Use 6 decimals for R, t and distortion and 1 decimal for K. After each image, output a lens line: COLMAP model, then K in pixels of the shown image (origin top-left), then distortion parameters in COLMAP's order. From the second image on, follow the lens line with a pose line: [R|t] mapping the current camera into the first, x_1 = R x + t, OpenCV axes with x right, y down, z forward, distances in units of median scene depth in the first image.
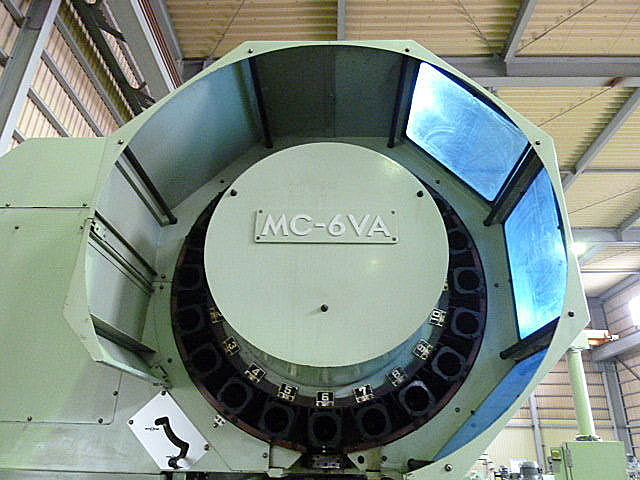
lens RADIAL K [[487.4, 0, 319.6], [0, 487.4, 244.1], [0, 0, 1]] dist [-0.031085, 0.006872]
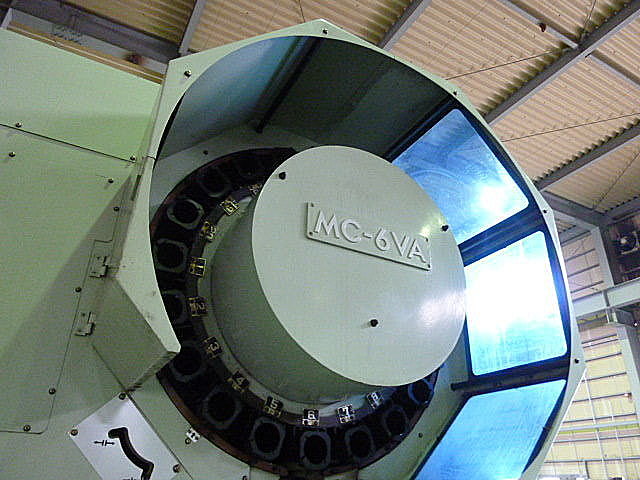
lens RADIAL K [[487.4, 0, 319.6], [0, 487.4, 244.1], [0, 0, 1]] dist [-0.031085, 0.006872]
pose [[0.860221, 0.223844, 0.458164, -0.474044], [-0.209549, 0.974305, -0.082576, 0.070308], [-0.464875, -0.024975, 0.885024, 0.181072]]
